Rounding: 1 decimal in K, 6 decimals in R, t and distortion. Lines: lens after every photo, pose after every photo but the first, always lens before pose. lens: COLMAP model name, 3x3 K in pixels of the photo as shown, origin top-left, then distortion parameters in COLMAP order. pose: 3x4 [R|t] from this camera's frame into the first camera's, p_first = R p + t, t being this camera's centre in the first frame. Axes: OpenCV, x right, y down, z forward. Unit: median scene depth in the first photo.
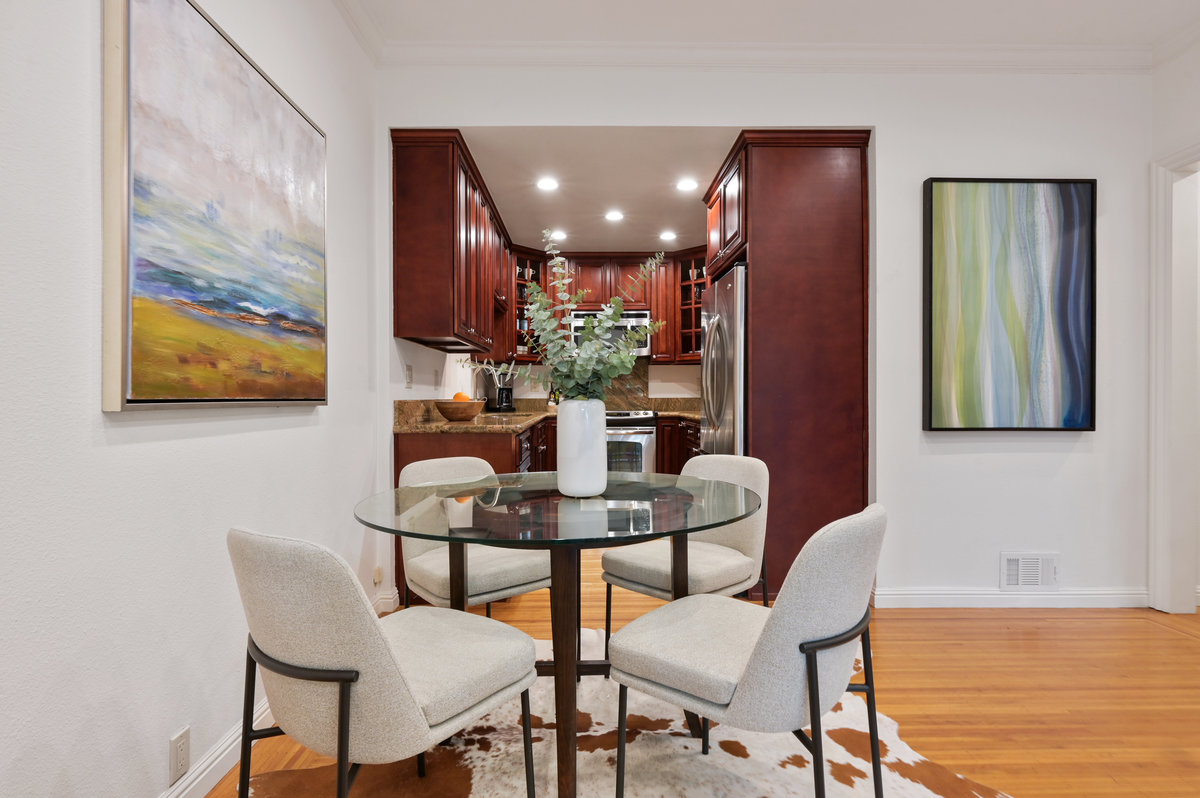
lens RADIAL K [[626.1, 0, 599.6], [0, 626.1, 395.2], [0, 0, 1]] dist [-0.000375, -0.000004]
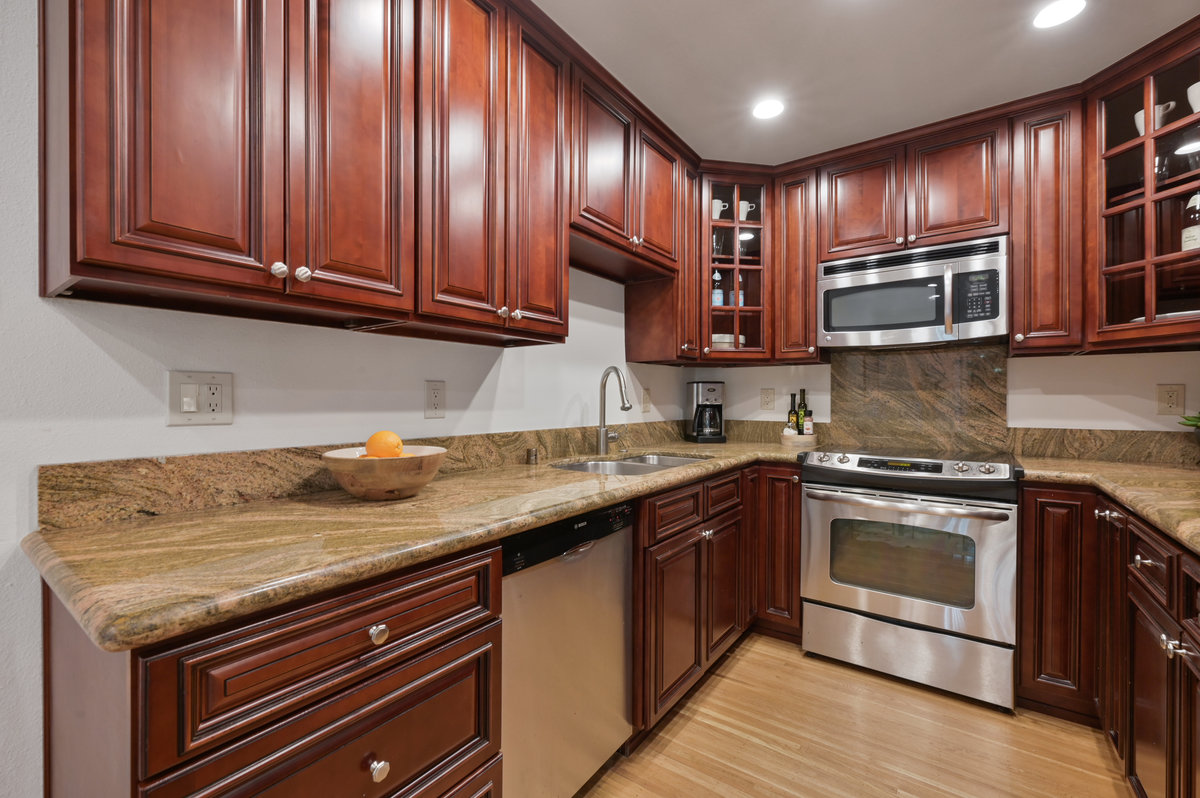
lens RADIAL K [[504.8, 0, 592.2], [0, 504.8, 401.6], [0, 0, 1]] dist [-0.001968, -0.000773]
pose [[0.789084, 0.007522, -0.614240, 0.069126], [-0.002524, 0.999956, 0.009004, -0.019160], [0.614281, -0.005554, 0.789068, 0.541383]]
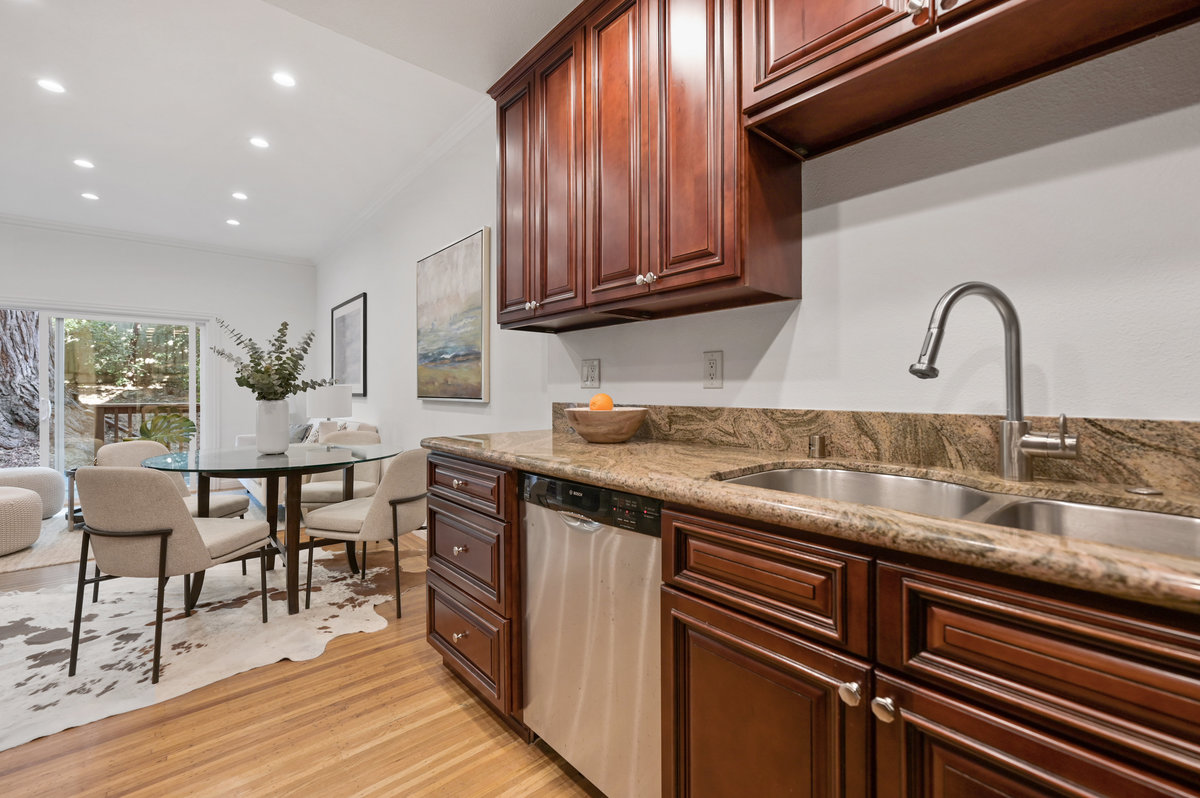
lens RADIAL K [[504.8, 0, 600.3], [0, 504.8, 392.7], [0, 0, 1]] dist [-0.001968, -0.000773]
pose [[-0.771030, 0.007290, -0.636758, 0.056085], [0.004997, 0.999973, 0.005398, -0.005701], [0.636780, 0.000980, -0.771045, 0.912200]]
